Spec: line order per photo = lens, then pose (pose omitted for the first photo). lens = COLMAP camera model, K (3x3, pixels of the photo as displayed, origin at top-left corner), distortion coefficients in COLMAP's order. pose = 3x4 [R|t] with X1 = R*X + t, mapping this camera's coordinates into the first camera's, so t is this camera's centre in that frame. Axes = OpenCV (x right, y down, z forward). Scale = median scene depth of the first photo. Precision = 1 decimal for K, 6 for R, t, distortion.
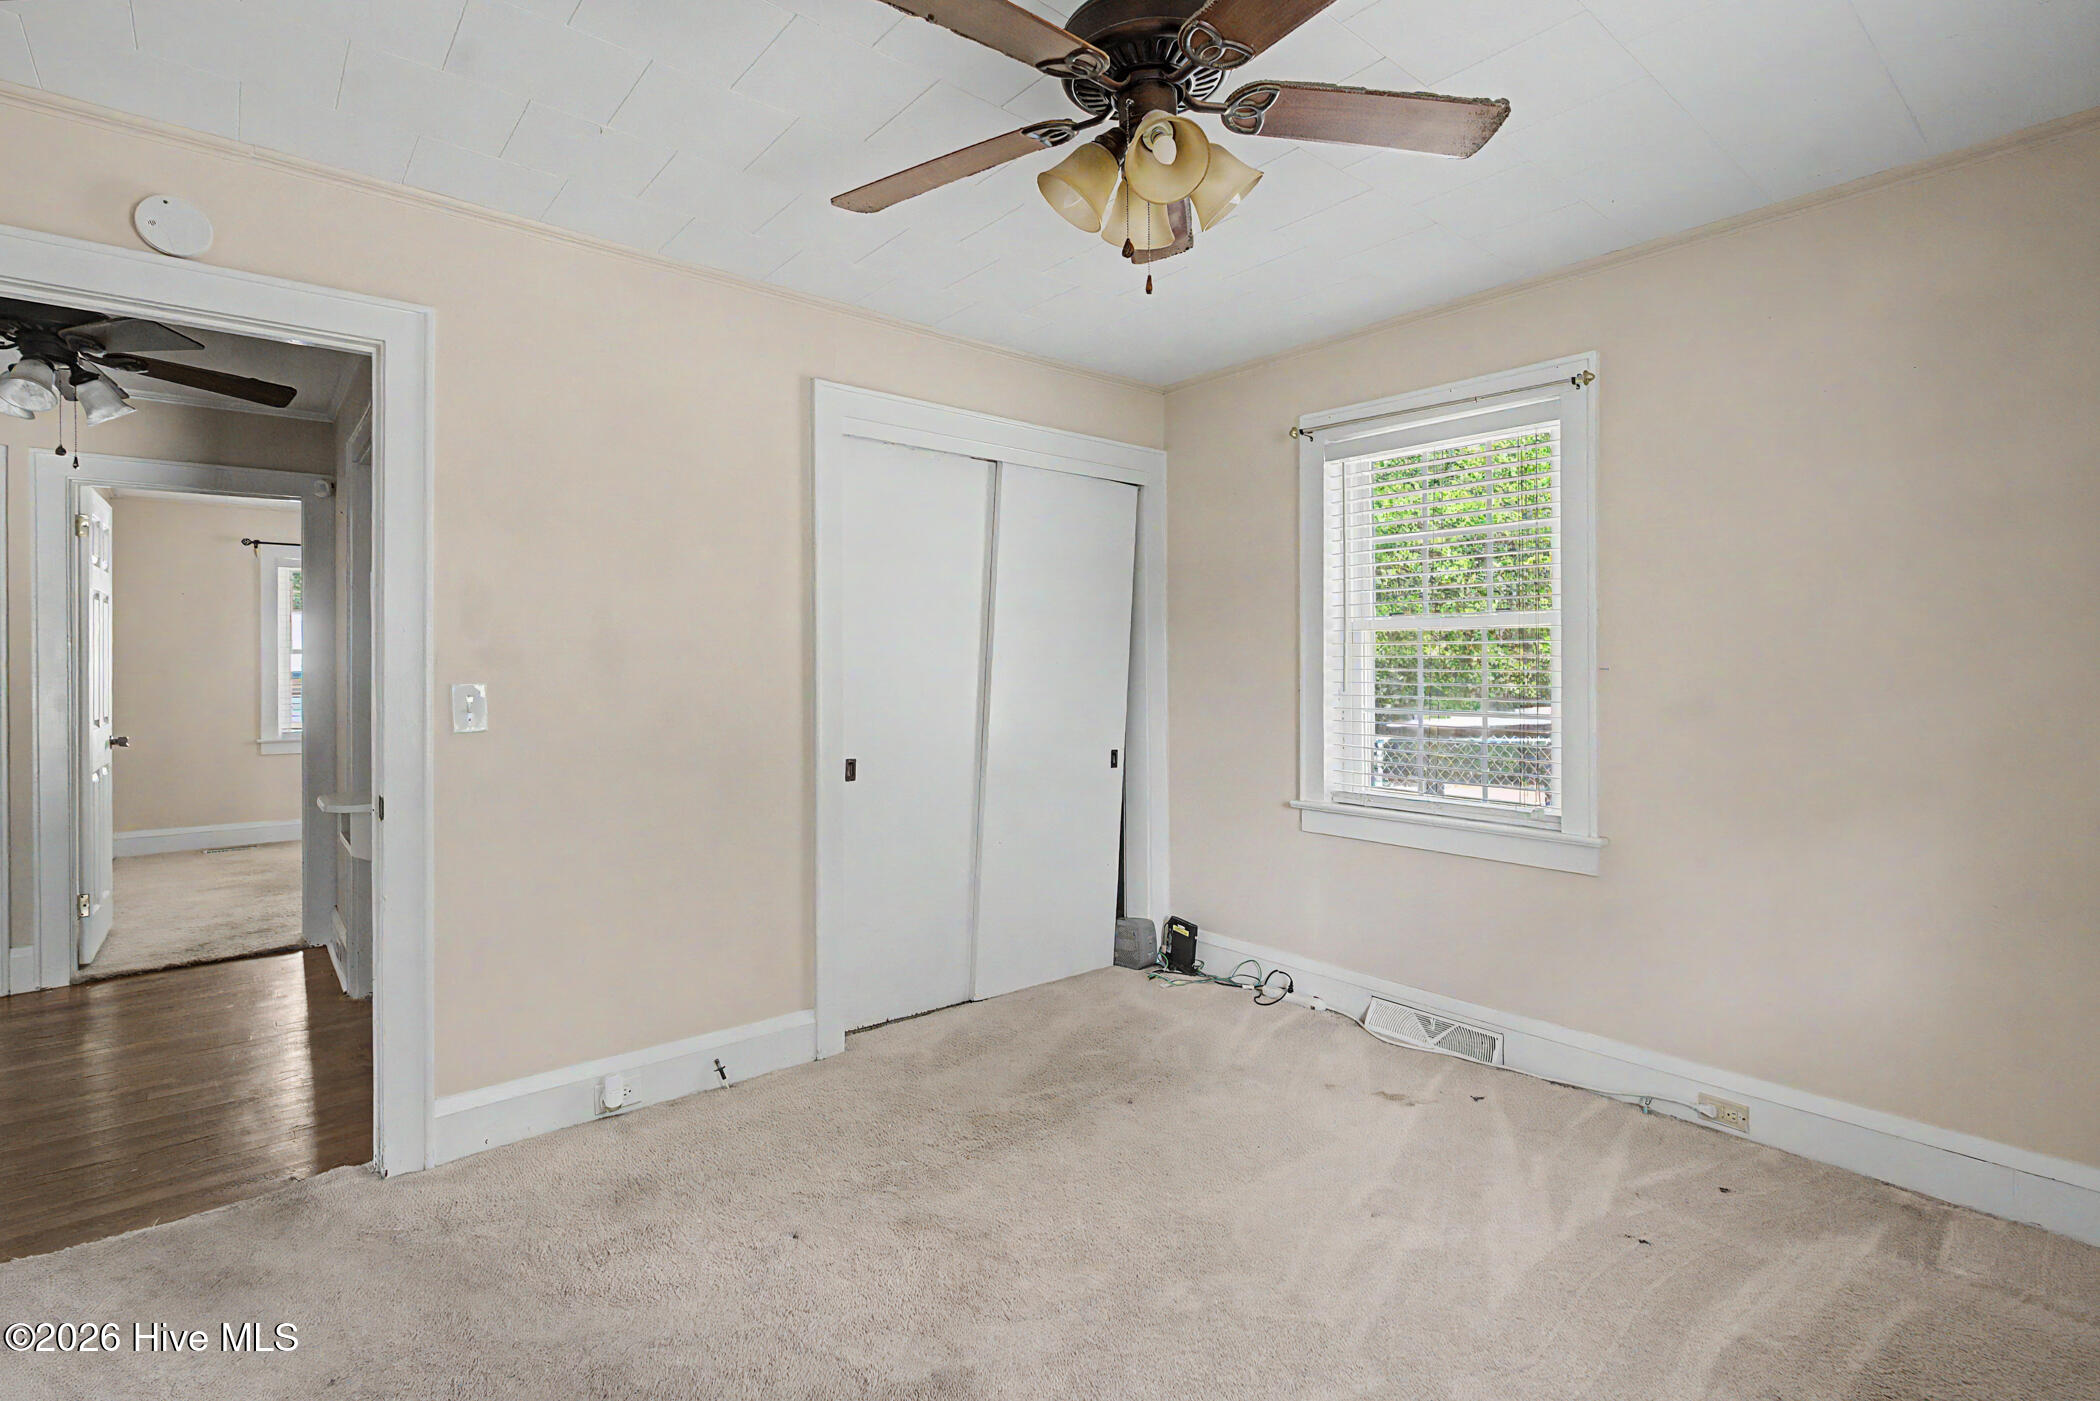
lens RADIAL K [[964.3, 0, 1052.6], [0, 964.3, 662.5], [0, 0, 1]] dist [-0.002579, -0.000232]
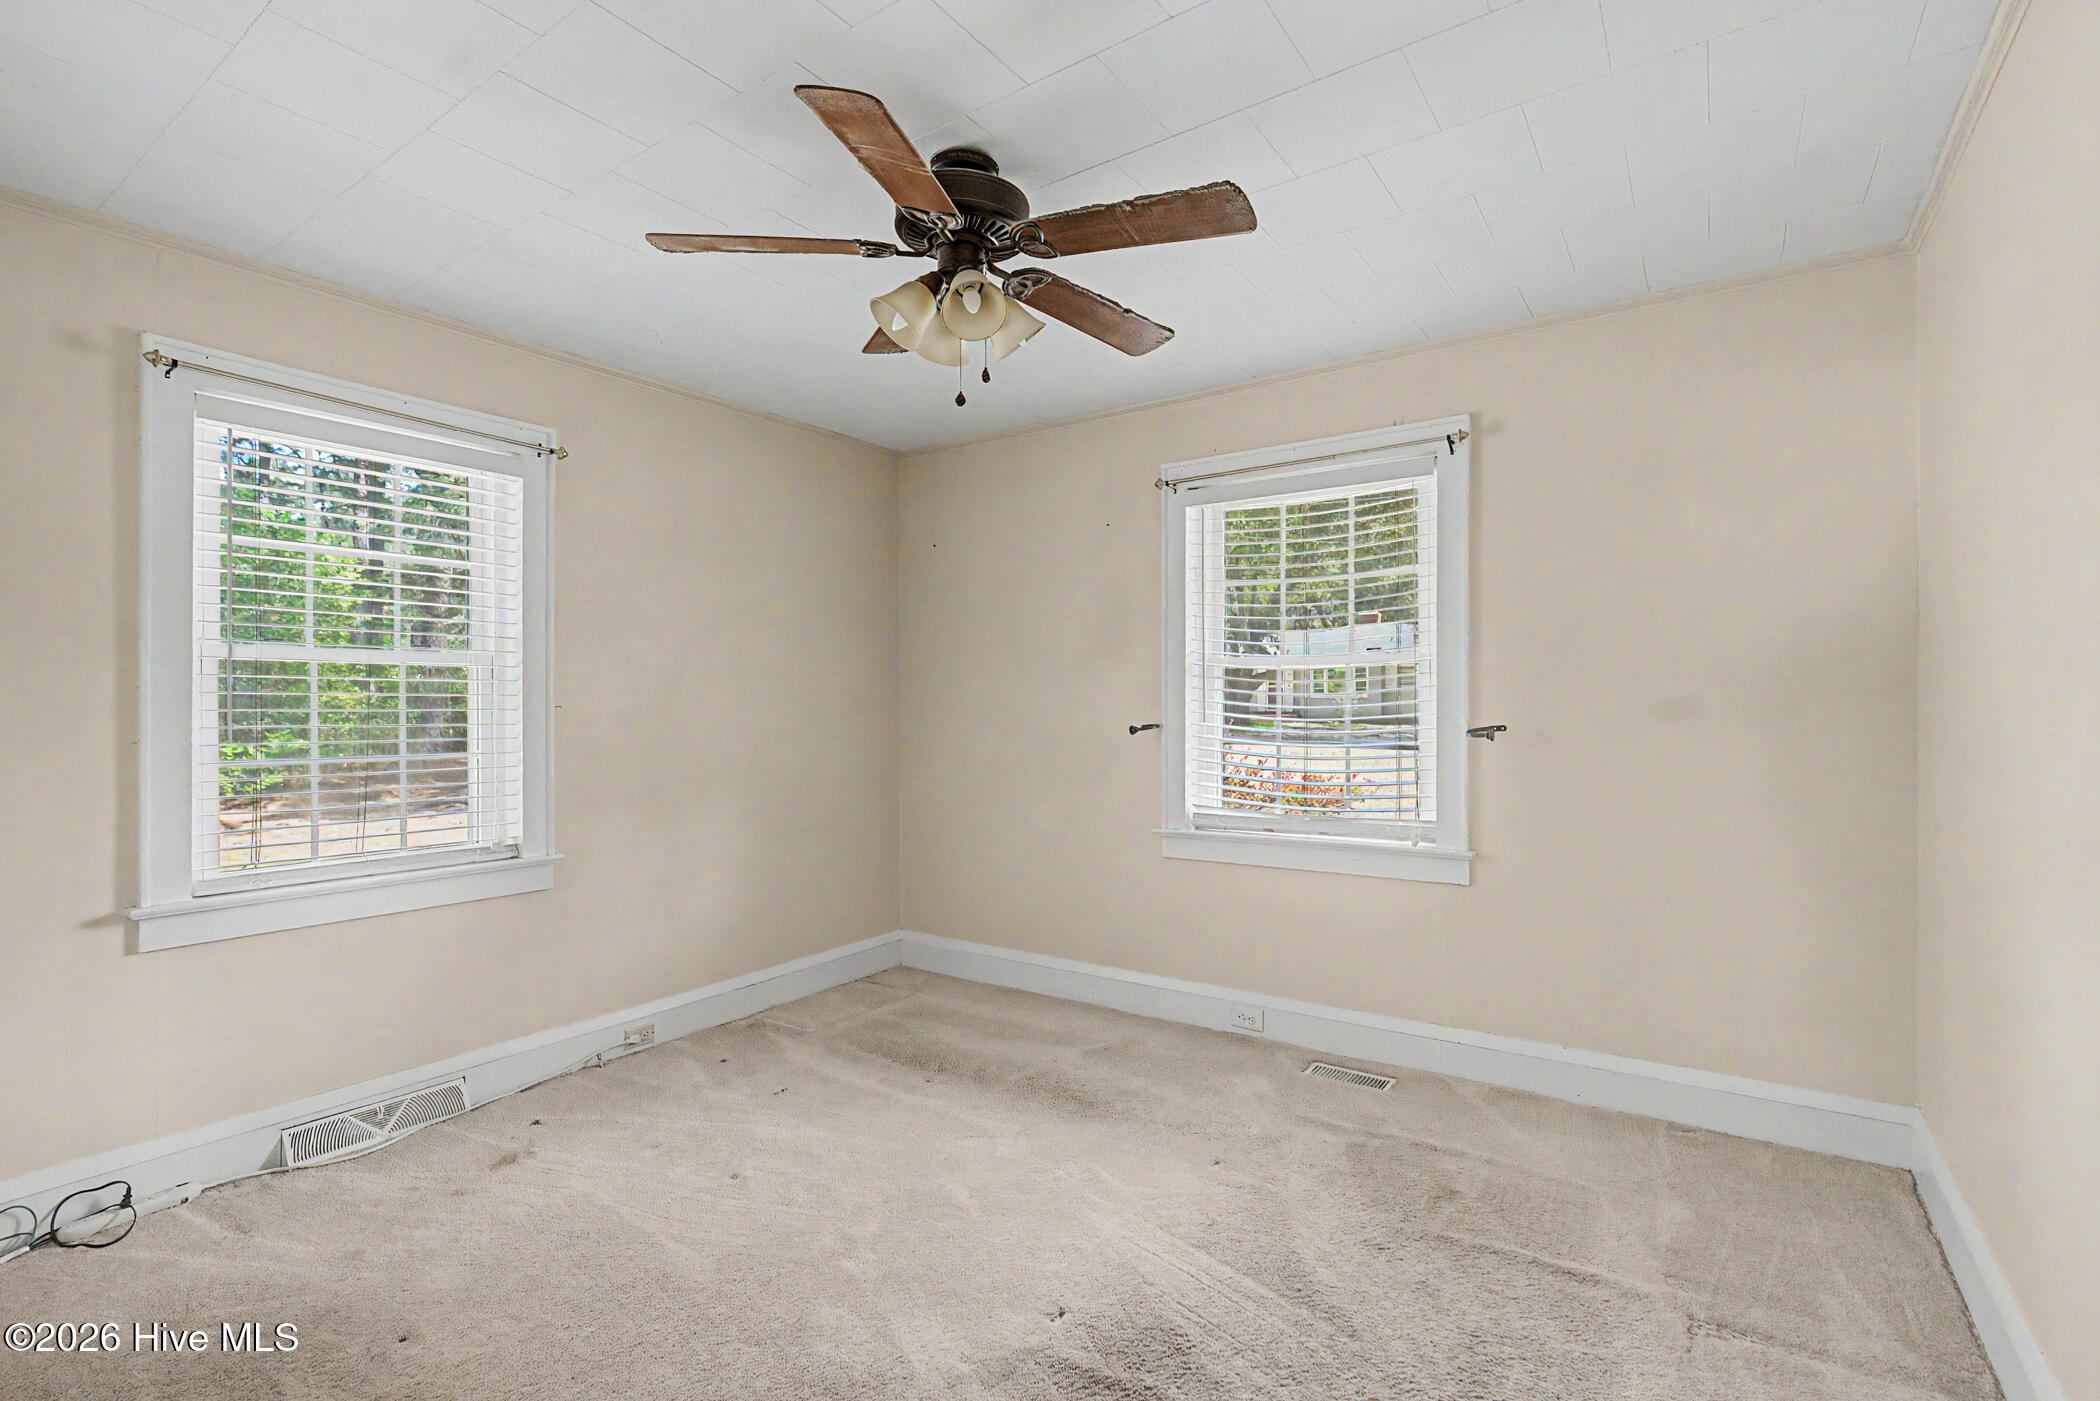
lens RADIAL K [[958.5, 0, 1060.1], [0, 958.5, 689.2], [0, 0, 1]] dist [-0.005498, 0.000204]
pose [[-0.236706, 0.009521, 0.971535, -0.674211], [-0.000570, 0.999950, -0.009938, -0.002919], [-0.971581, -0.002907, -0.236688, 0.679026]]
